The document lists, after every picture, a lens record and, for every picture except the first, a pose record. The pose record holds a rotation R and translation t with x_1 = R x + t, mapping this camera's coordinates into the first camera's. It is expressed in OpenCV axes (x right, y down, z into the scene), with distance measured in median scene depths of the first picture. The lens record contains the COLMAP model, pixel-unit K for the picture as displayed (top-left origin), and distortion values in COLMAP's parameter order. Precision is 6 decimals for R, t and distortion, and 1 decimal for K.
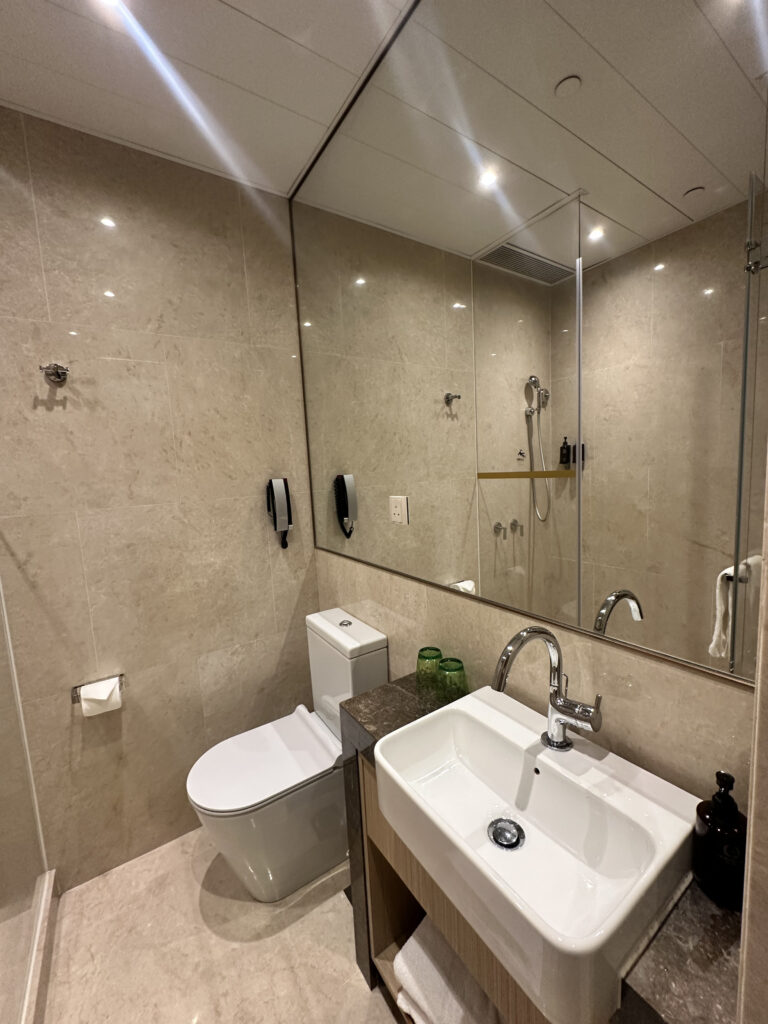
lens RADIAL K [[407.8, 0, 381.1], [0, 407.8, 511.5], [0, 0, 1]] dist [-0.003313, 0.000694]
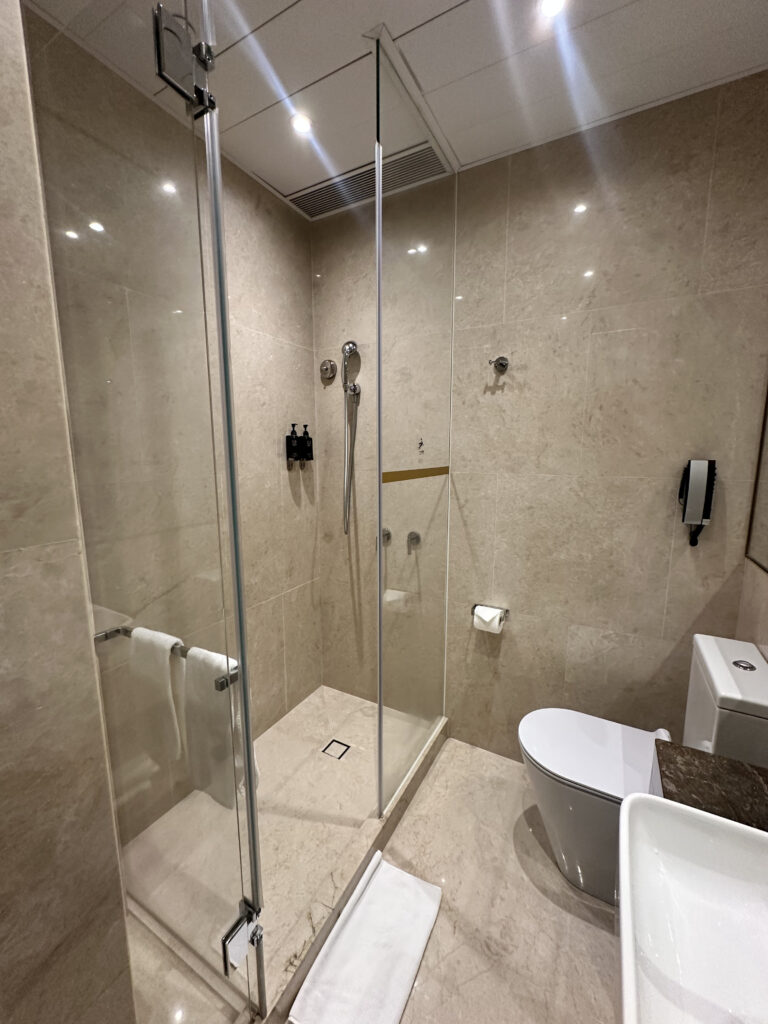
lens RADIAL K [[407.8, 0, 385.1], [0, 407.8, 510.4], [0, 0, 1]] dist [-0.003313, 0.000694]
pose [[0.467129, 0.184448, -0.864737, 0.197008], [-0.120093, 0.982172, 0.144623, -0.027521], [0.875996, 0.036291, 0.480951, 0.076214]]
